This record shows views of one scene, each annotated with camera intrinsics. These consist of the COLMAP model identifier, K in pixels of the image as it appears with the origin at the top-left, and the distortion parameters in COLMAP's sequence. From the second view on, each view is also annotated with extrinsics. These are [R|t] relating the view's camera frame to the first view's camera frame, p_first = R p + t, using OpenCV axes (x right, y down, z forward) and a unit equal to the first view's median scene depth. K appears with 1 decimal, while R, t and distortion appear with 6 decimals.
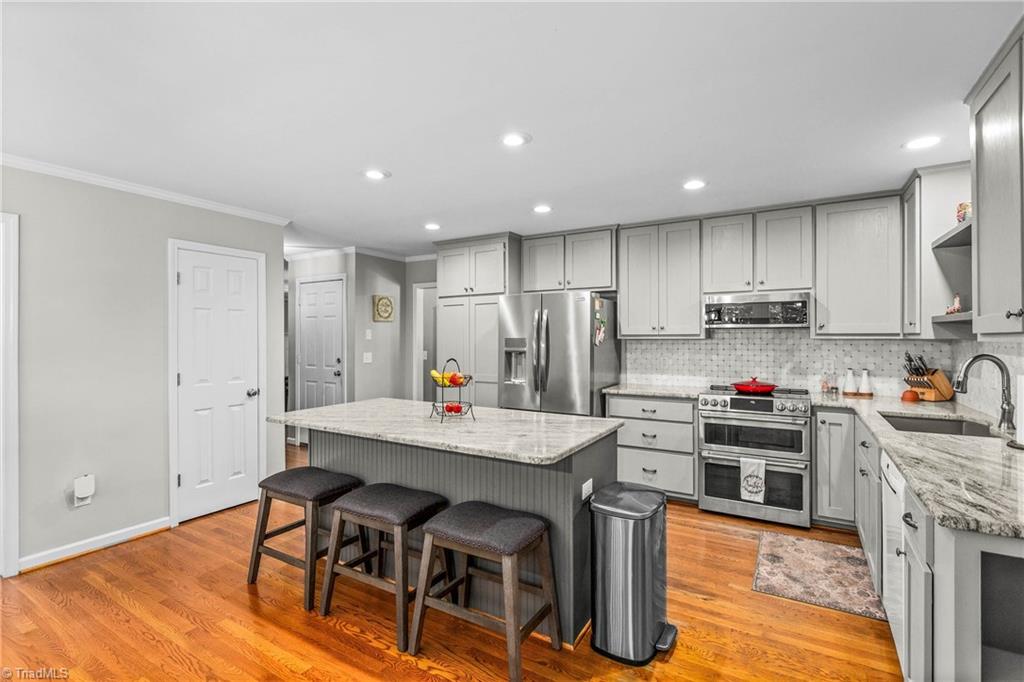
lens RADIAL K [[482.6, 0, 512.9], [0, 482.6, 332.6], [0, 0, 1]] dist [-0.000184, -0.002444]
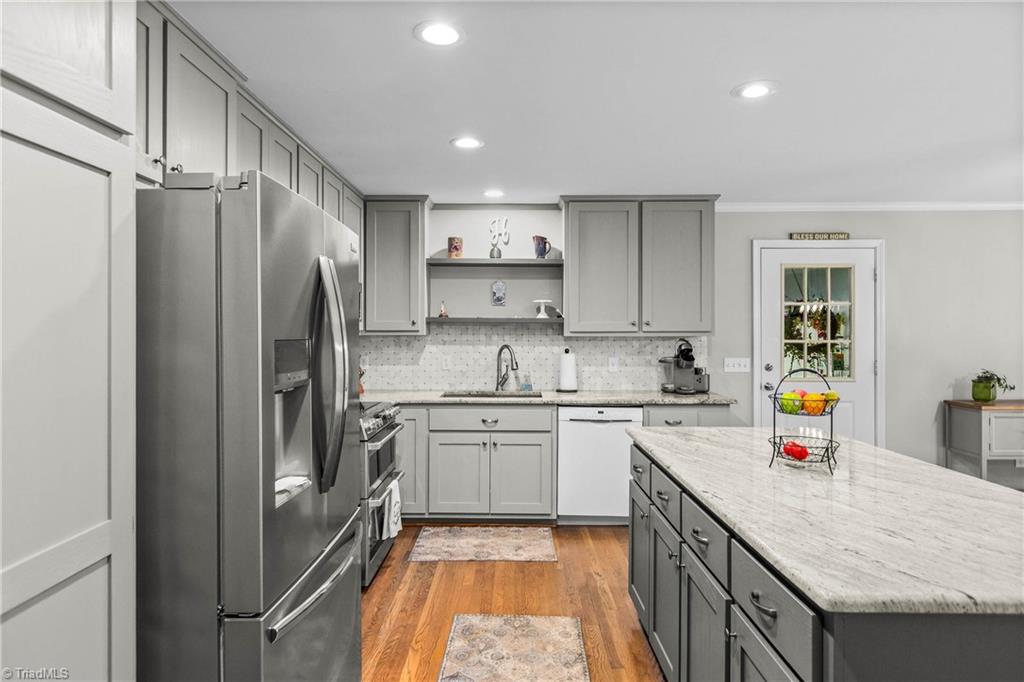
lens RADIAL K [[587.6, 0, 505.1], [0, 587.6, 329.4], [0, 0, 1]] dist [0.000422, -0.002946]
pose [[-0.490475, 0.005644, 0.871437, -0.438839], [-0.004748, 0.999947, -0.009149, 0.008958], [-0.871443, -0.008625, -0.490422, 1.241557]]
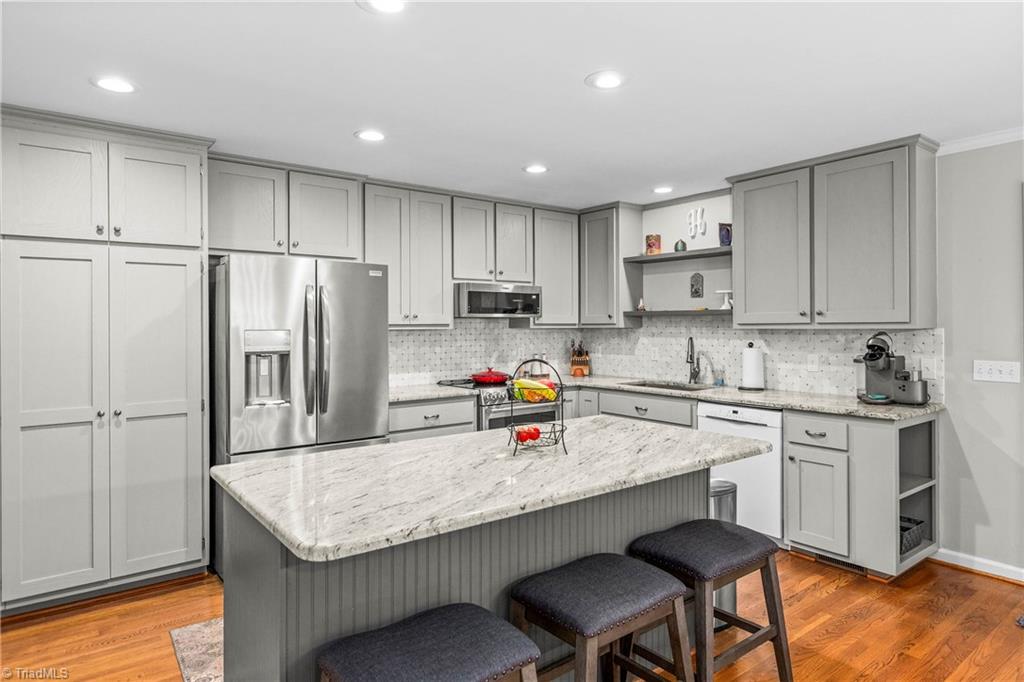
lens RADIAL K [[587.6, 0, 524.3], [0, 587.6, 325.5], [0, 0, 1]] dist [0.000422, -0.002946]
pose [[0.366952, 0.001838, 0.930238, -0.629021], [-0.002656, 0.999996, -0.000929, 0.007544], [-0.930236, -0.002130, 0.366955, 0.515709]]
